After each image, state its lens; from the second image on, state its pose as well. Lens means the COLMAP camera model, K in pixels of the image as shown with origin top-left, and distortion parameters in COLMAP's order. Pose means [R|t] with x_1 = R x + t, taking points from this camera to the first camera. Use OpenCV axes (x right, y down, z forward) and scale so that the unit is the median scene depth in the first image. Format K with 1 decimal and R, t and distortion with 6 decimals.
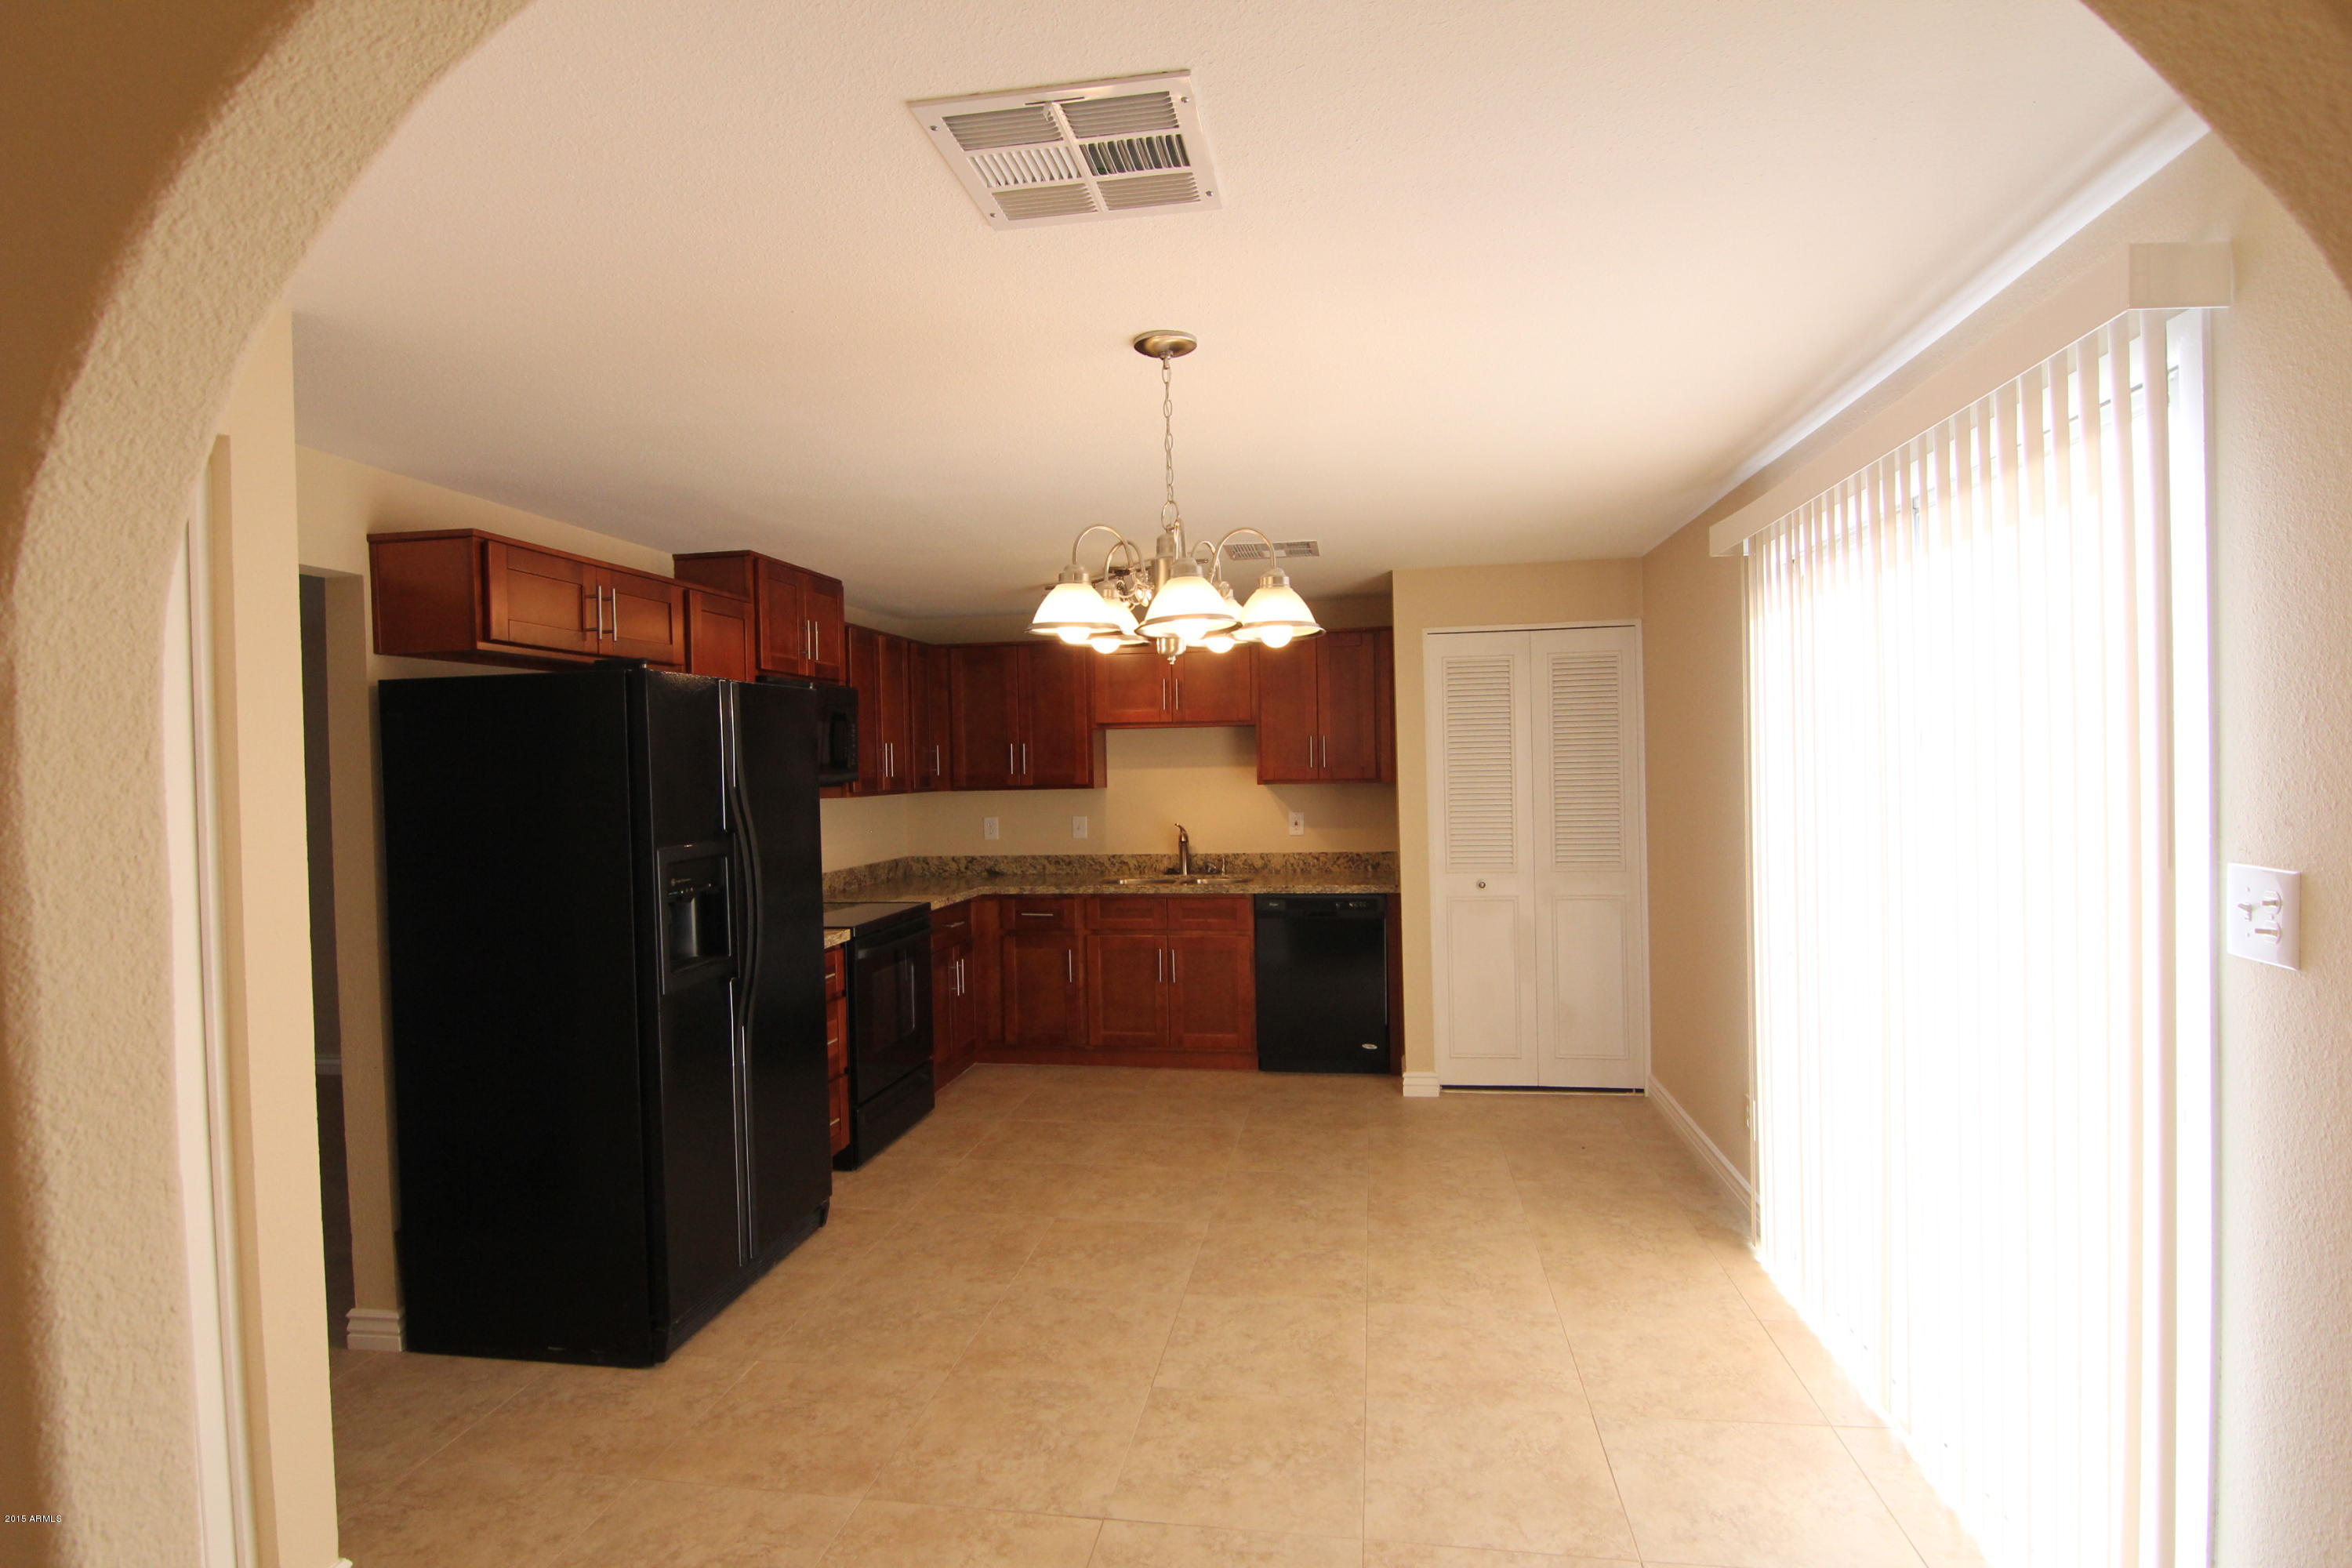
lens RADIAL K [[1187.6, 0, 1176.0], [0, 1187.6, 784.0], [0, 0, 1]] dist [-0.001462, -0.015674]
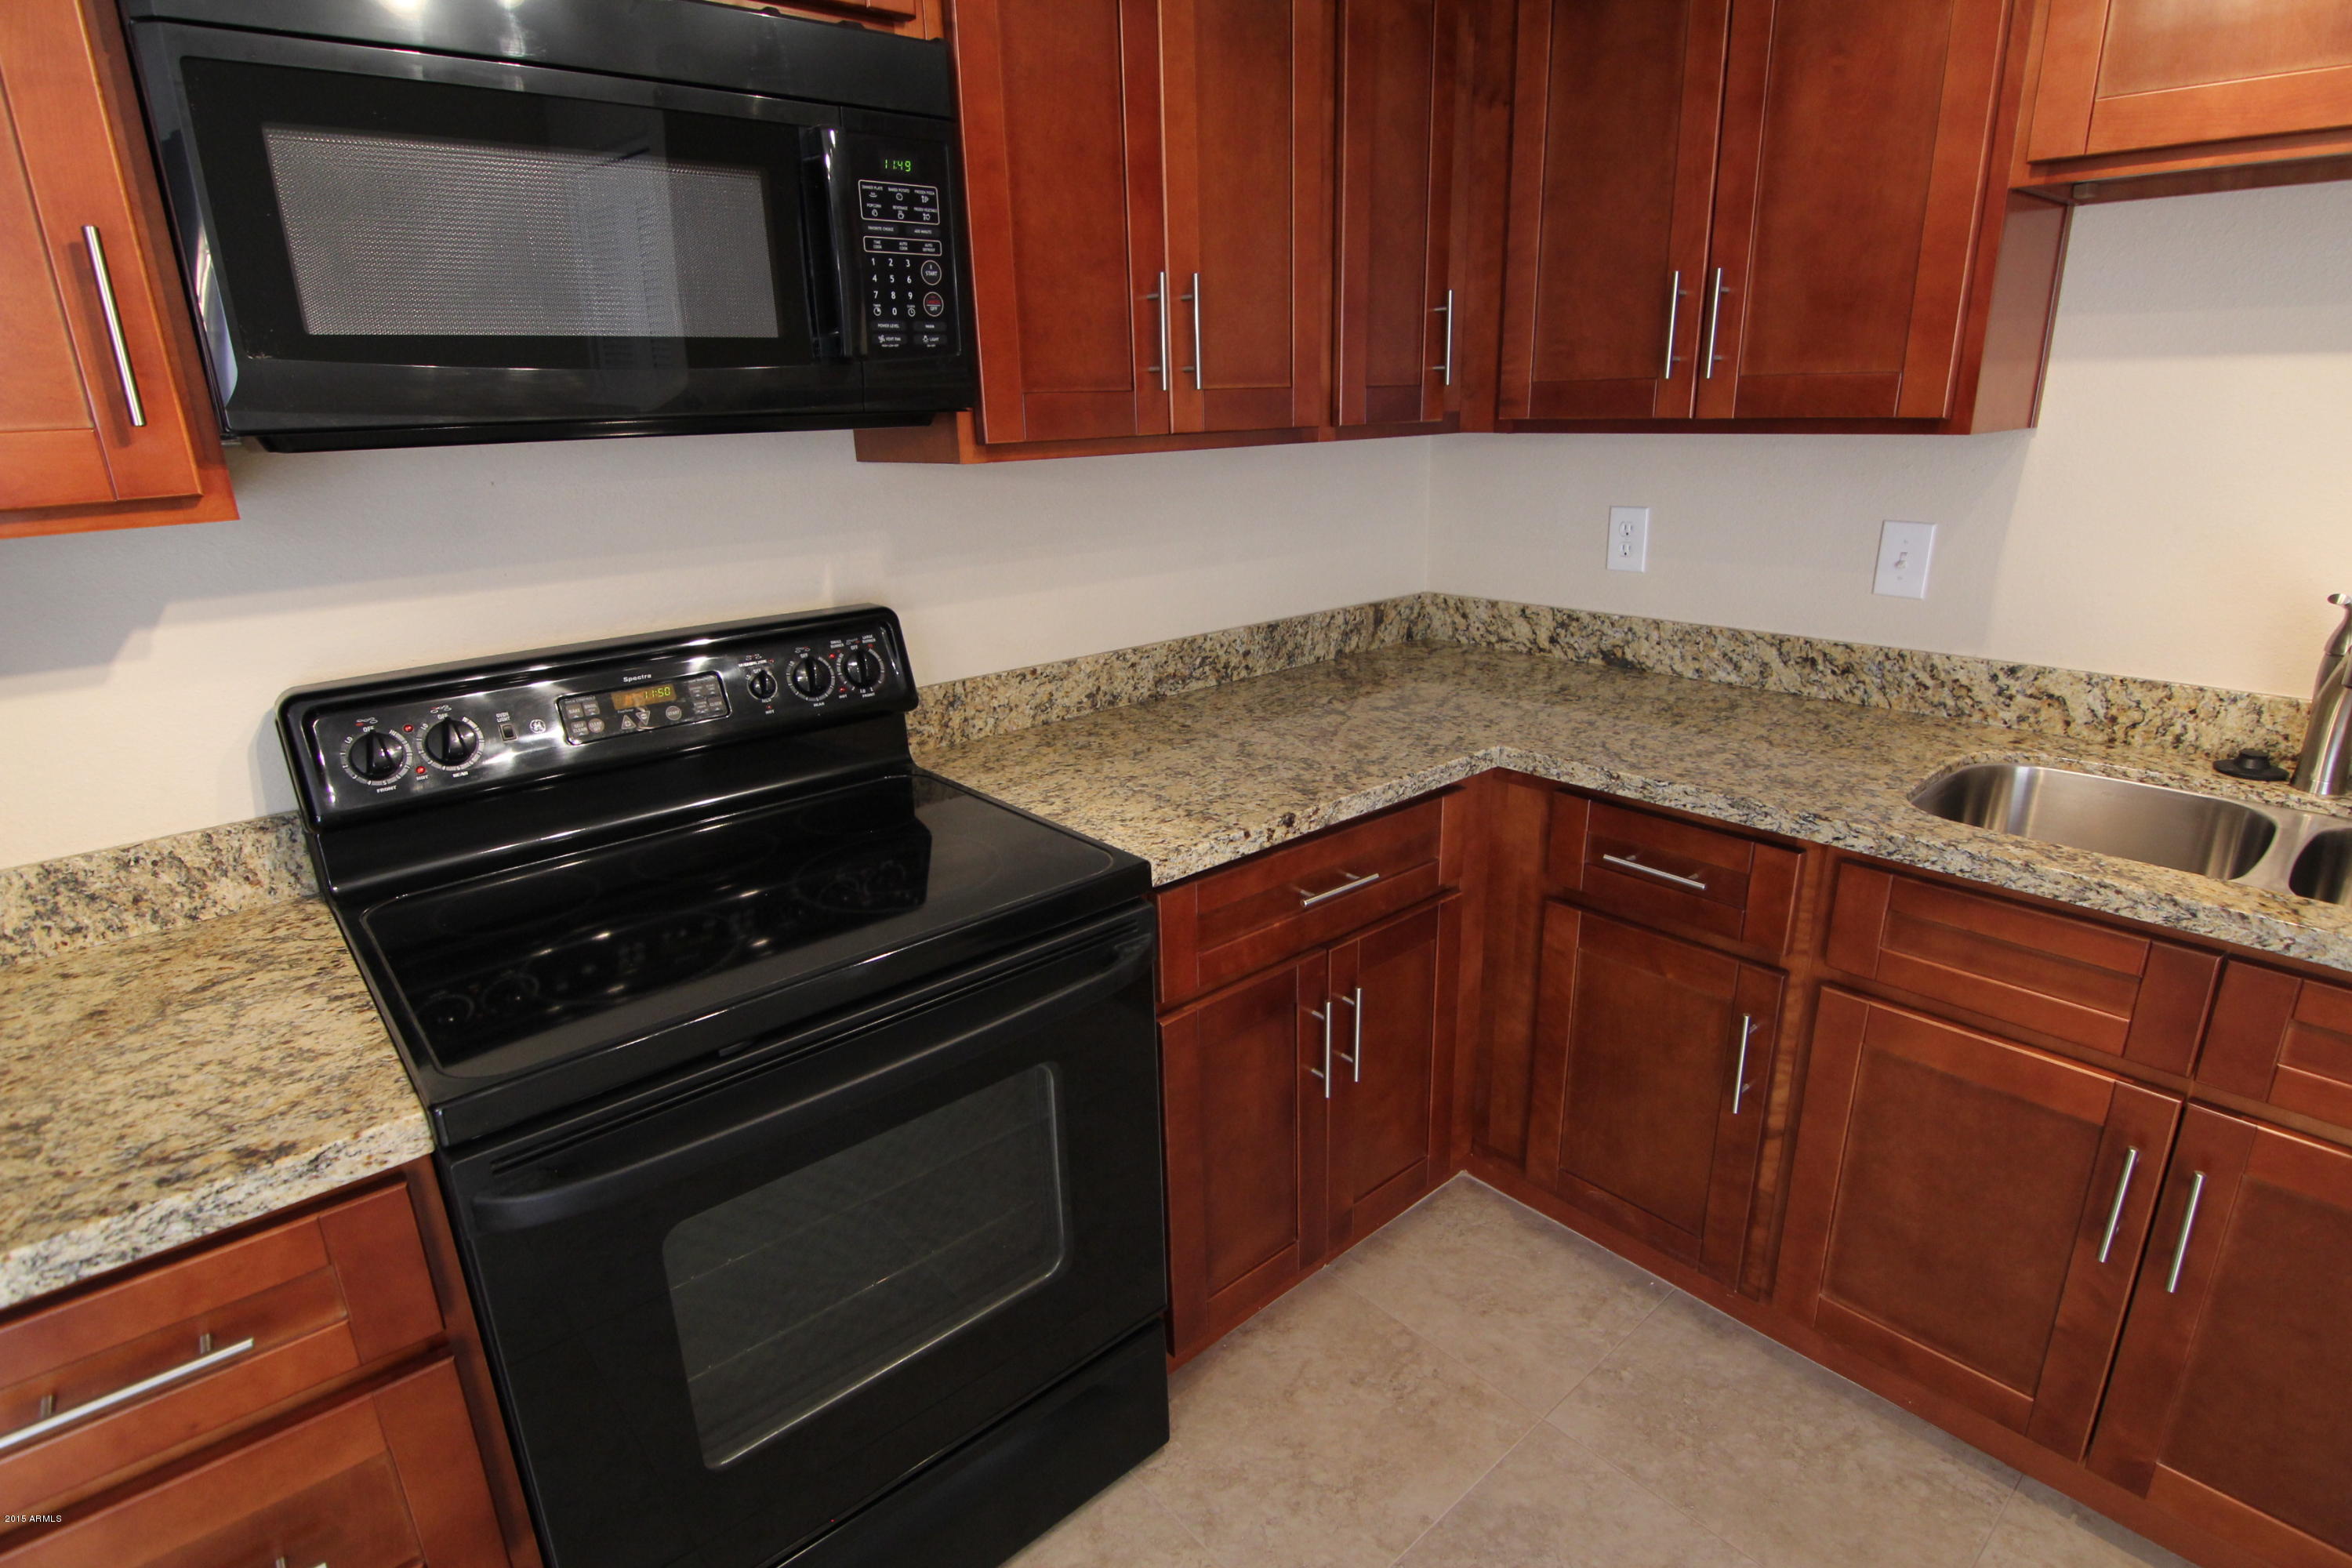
lens RADIAL K [[1187.6, 0, 1176.0], [0, 1187.6, 784.0], [0, 0, 1]] dist [-0.001462, -0.015674]
pose [[0.772060, 0.194166, -0.605163, -0.047297], [0.004065, 0.950661, 0.310204, -0.007334], [0.635536, -0.241956, 0.733179, 1.024788]]
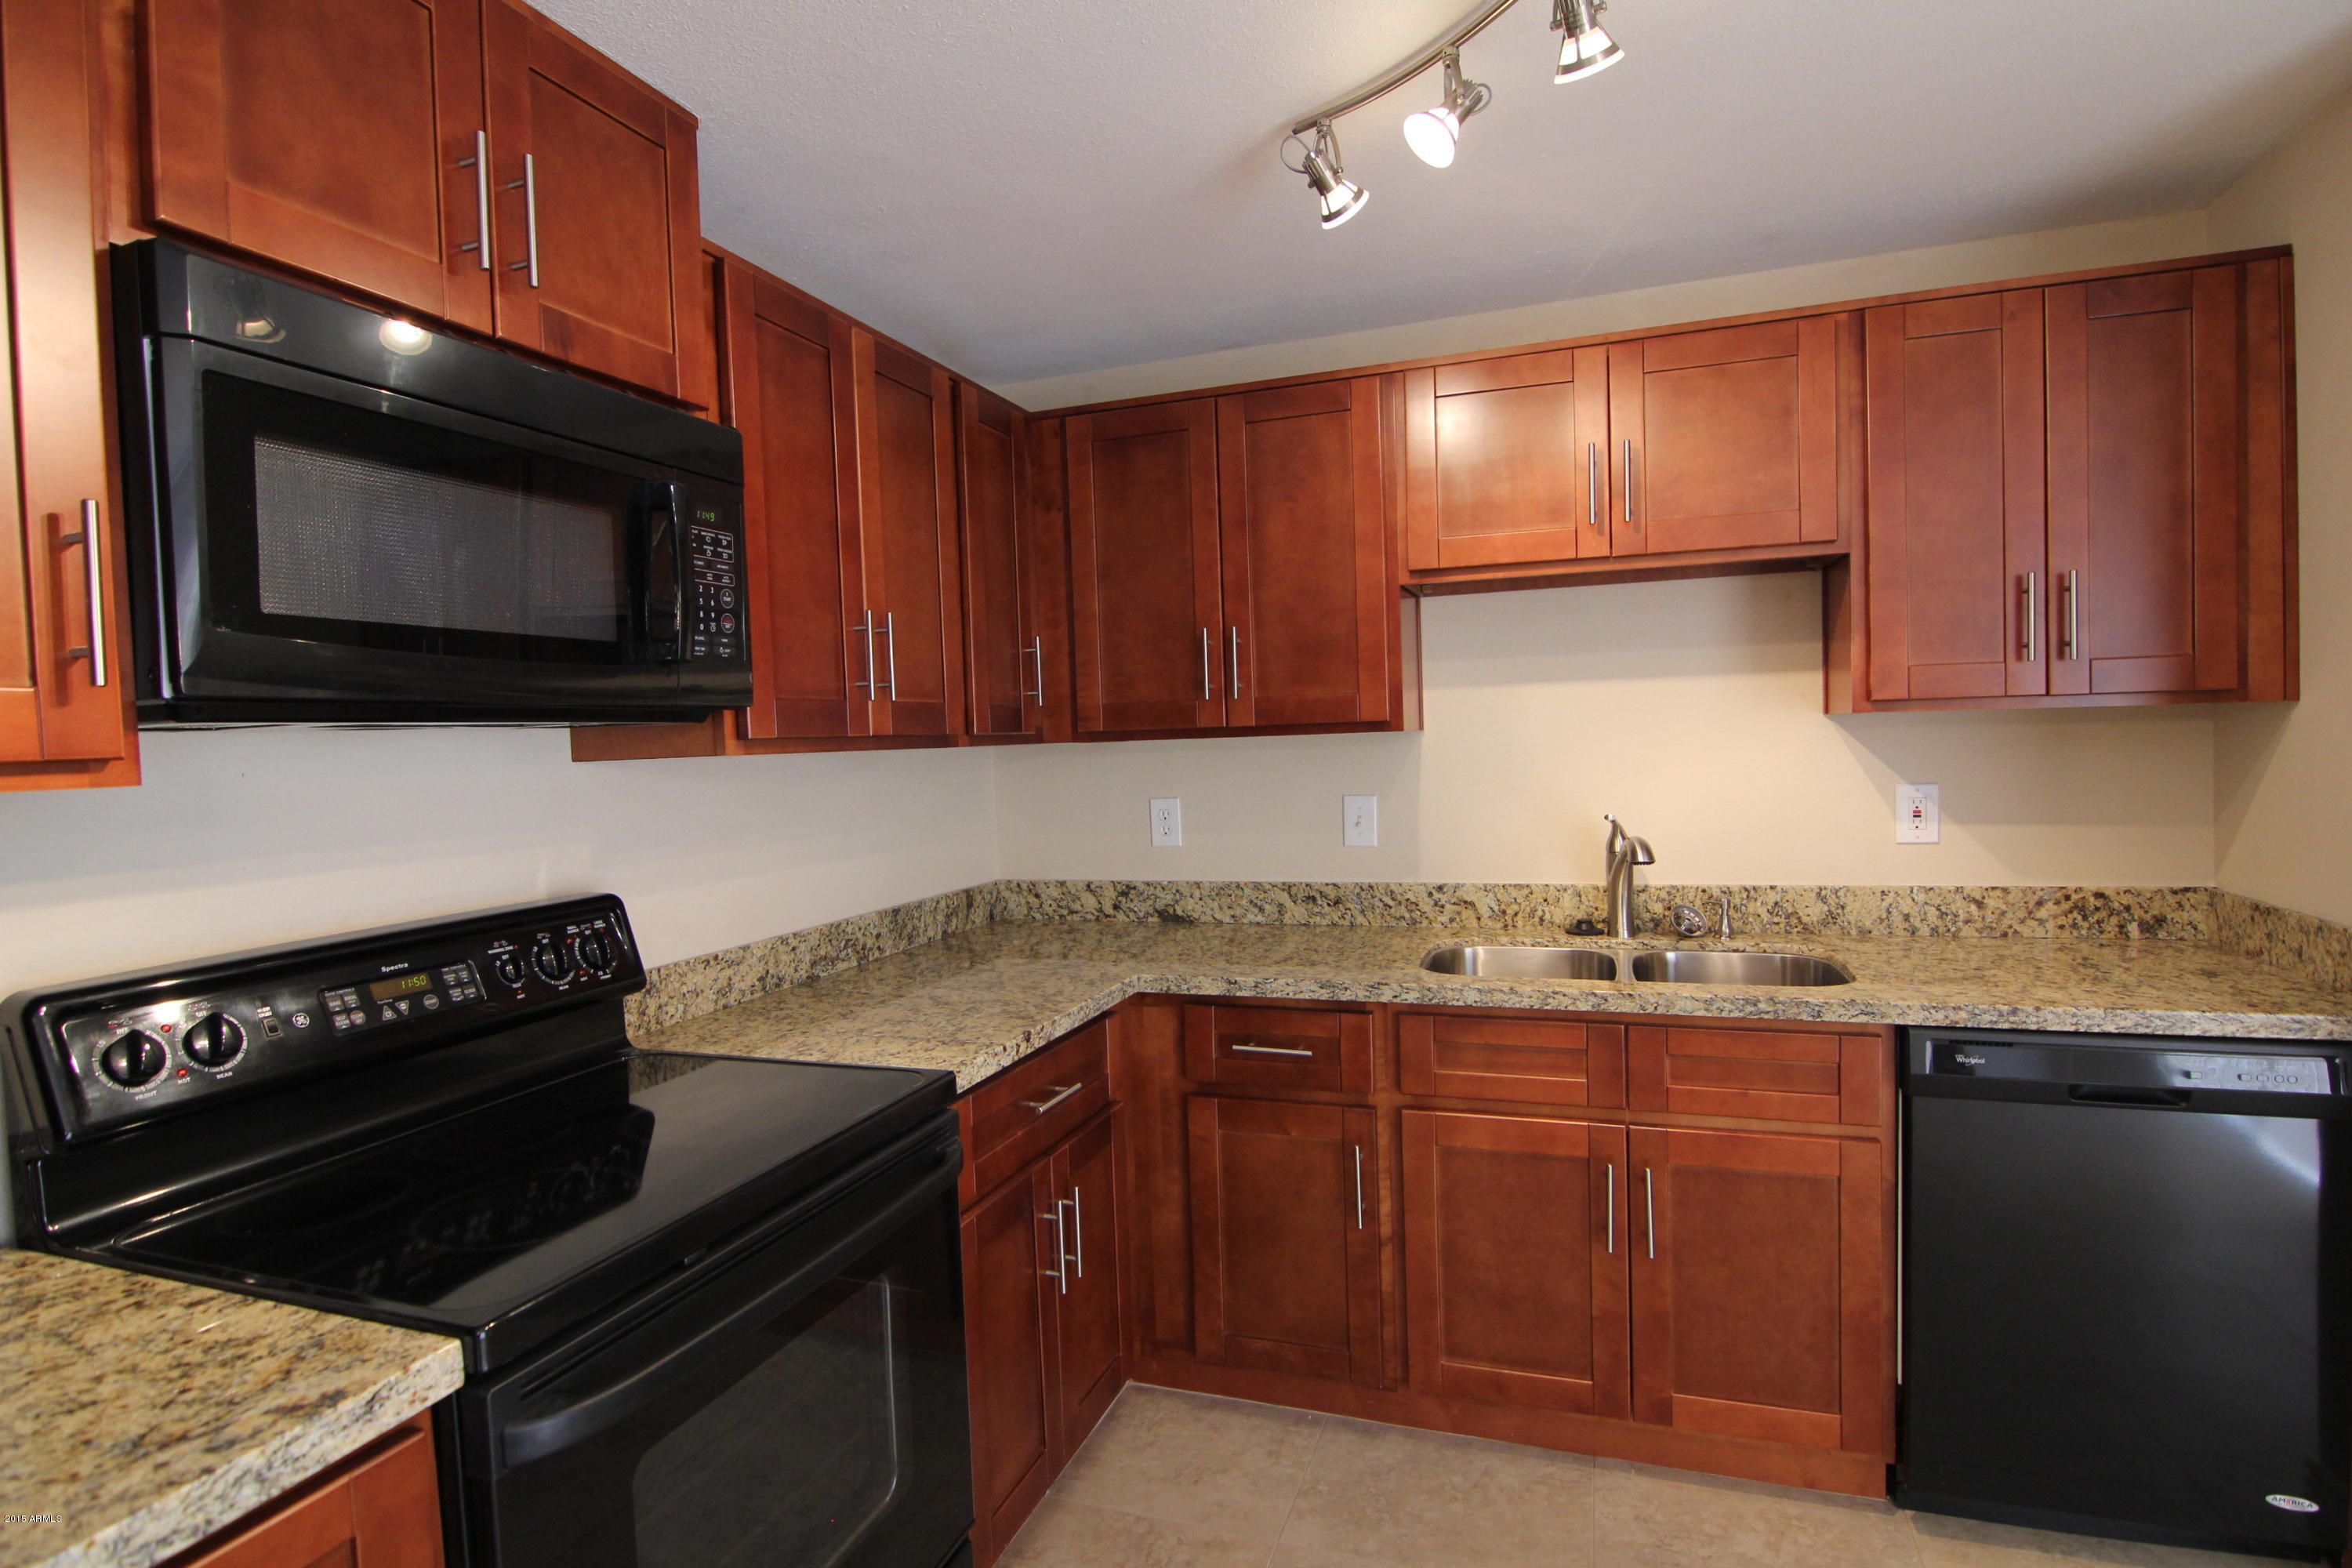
lens RADIAL K [[1187.6, 0, 1176.0], [0, 1187.6, 784.0], [0, 0, 1]] dist [-0.001462, -0.015674]
pose [[0.984358, -0.006638, -0.176057, -0.113359], [0.012395, 0.999423, 0.031622, 0.012158], [0.175745, -0.033310, 0.983872, 0.881852]]
